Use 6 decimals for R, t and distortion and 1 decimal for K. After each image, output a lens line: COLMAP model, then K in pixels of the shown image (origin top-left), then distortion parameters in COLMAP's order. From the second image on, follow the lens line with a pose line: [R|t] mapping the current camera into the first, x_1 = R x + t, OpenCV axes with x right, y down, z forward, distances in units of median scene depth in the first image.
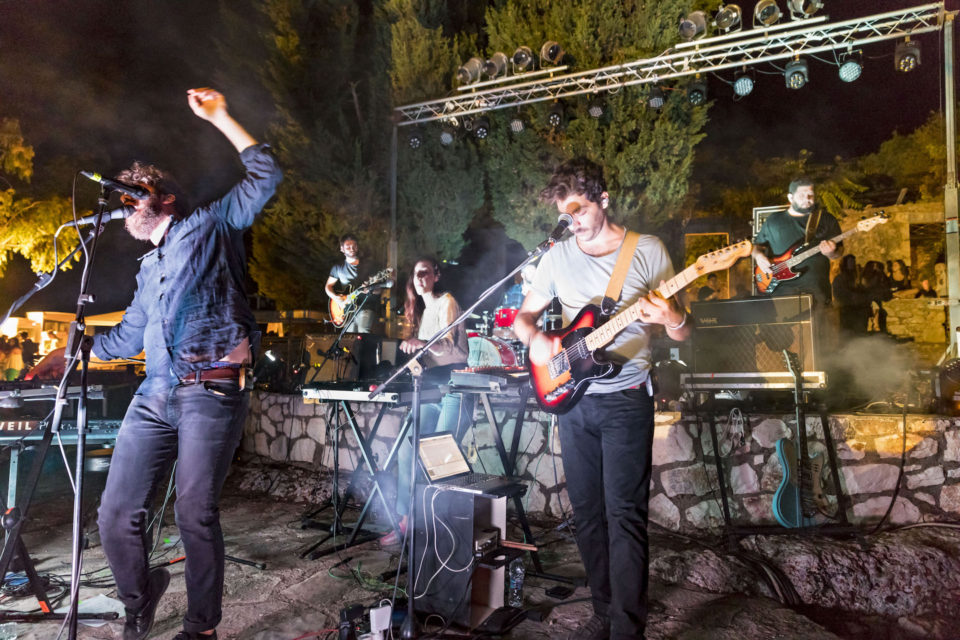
lens RADIAL K [[631.7, 0, 479.2], [0, 631.7, 320.6], [0, 0, 1]] dist [0.011370, -0.005585]
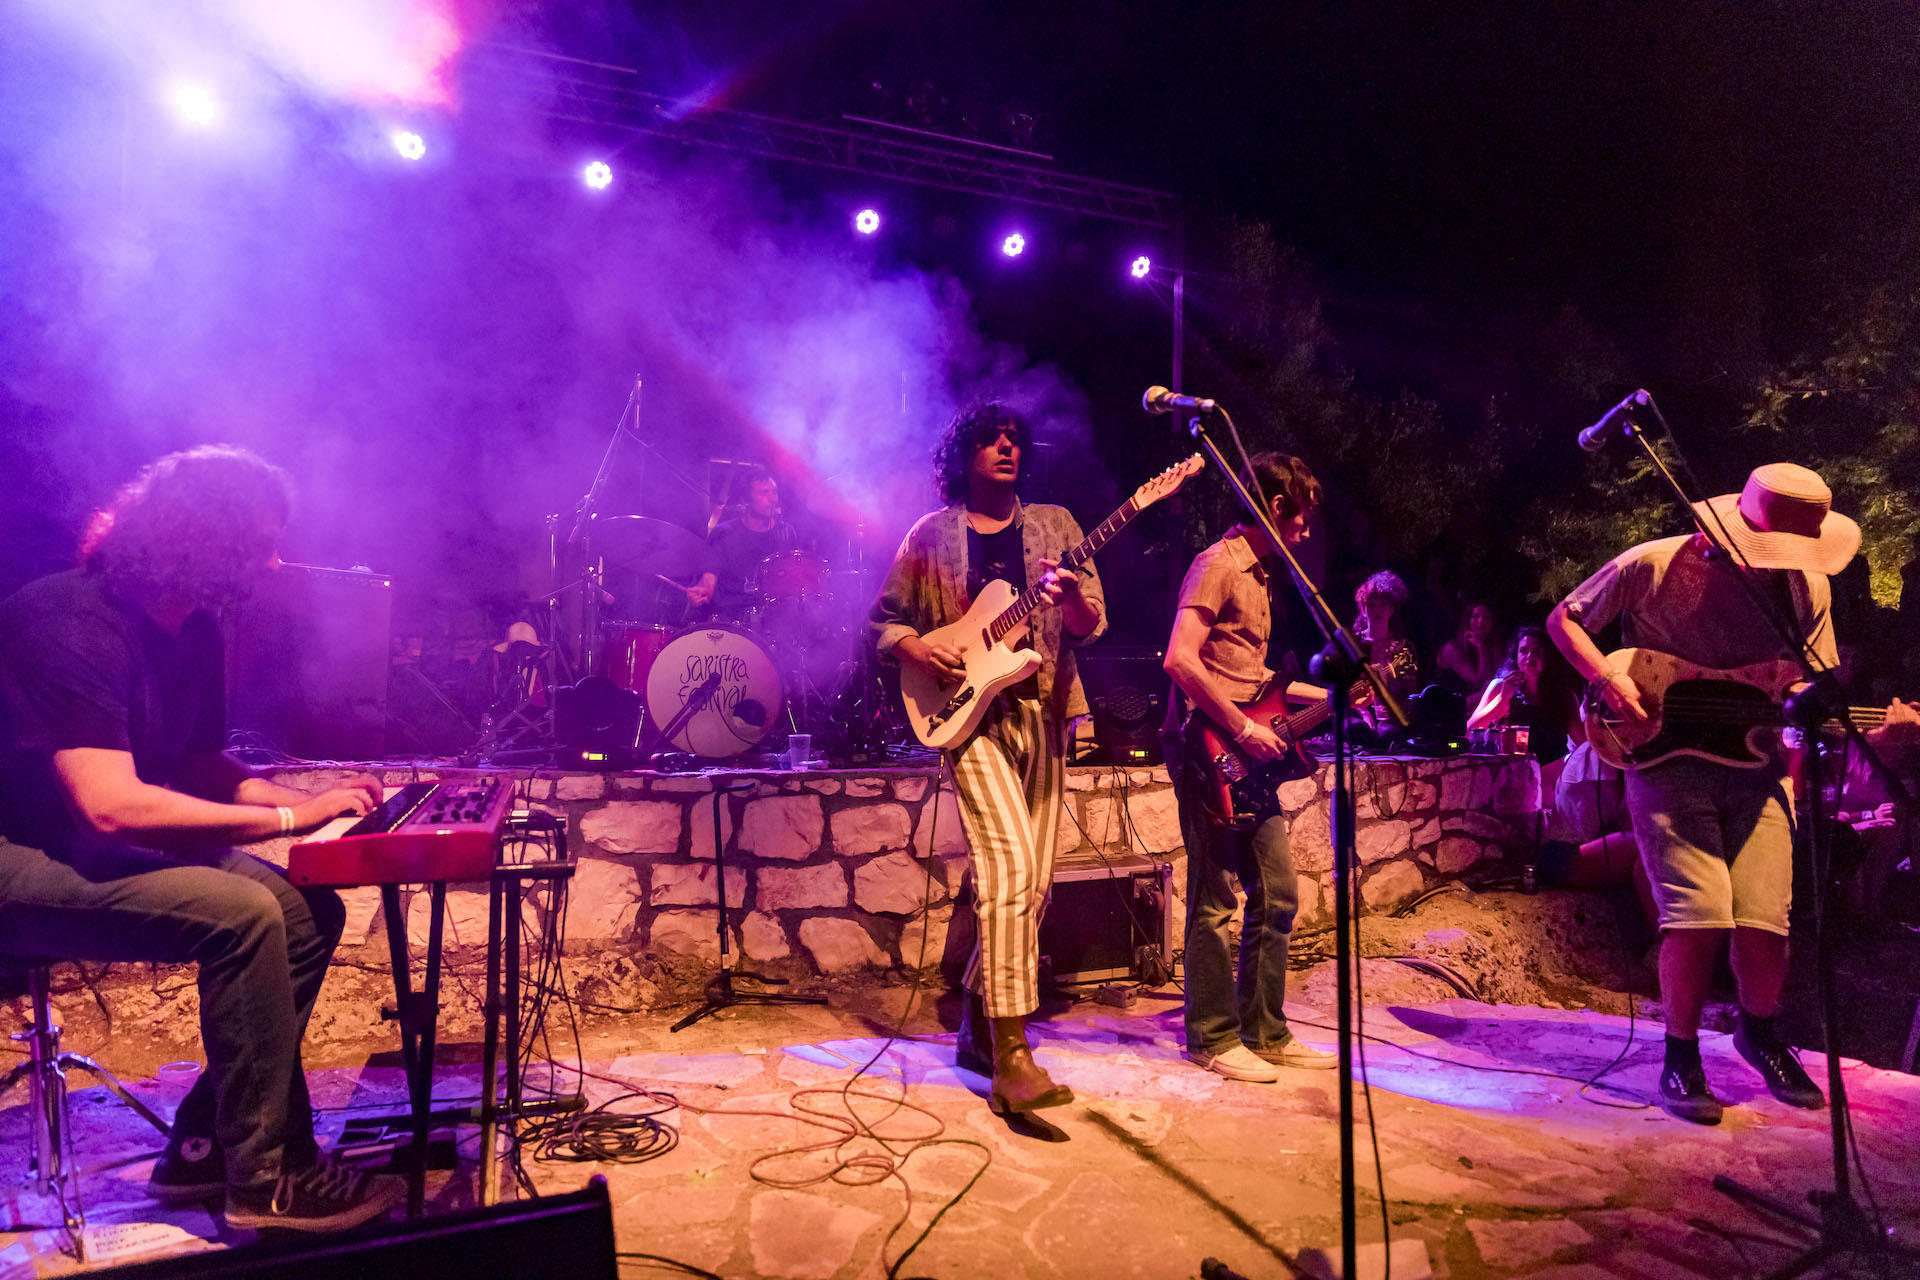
lens RADIAL K [[1263.5, 0, 951.6], [0, 1263.5, 647.1], [0, 0, 1]] dist [0.011370, -0.005585]
pose [[0.678138, 0.036486, 0.734029, -0.442763], [-0.054928, 0.998490, 0.001115, 0.021572], [-0.732880, -0.041075, 0.679117, 0.180776]]
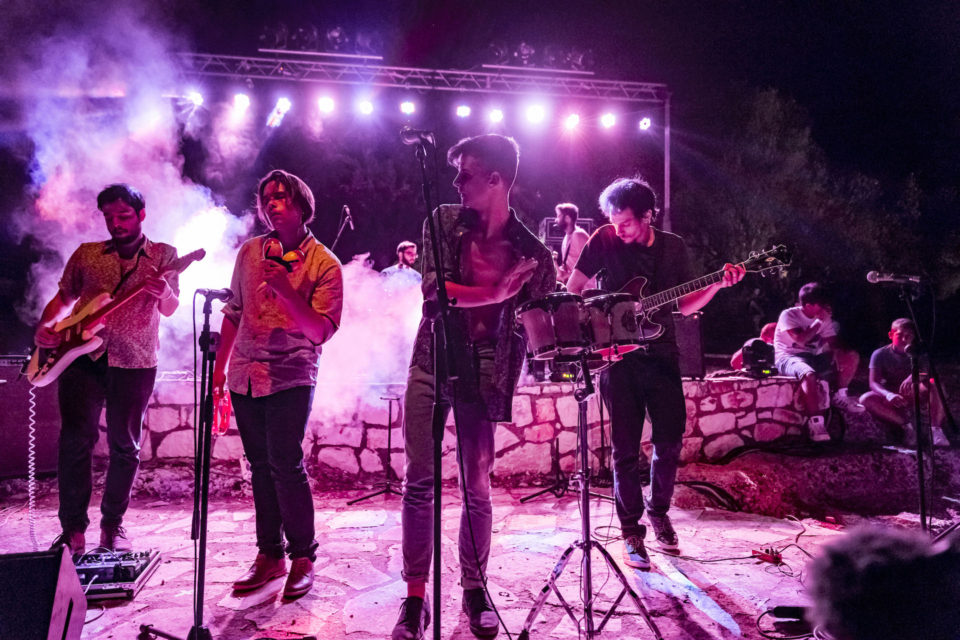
lens RADIAL K [[631.7, 0, 477.8], [0, 631.7, 320.6], [0, 0, 1]] dist [0.011370, -0.005585]
pose [[0.842528, 0.025556, 0.538046, -0.310824], [-0.034379, 0.999389, 0.006365, 0.014184], [-0.537554, -0.023860, 0.842892, 0.049955]]
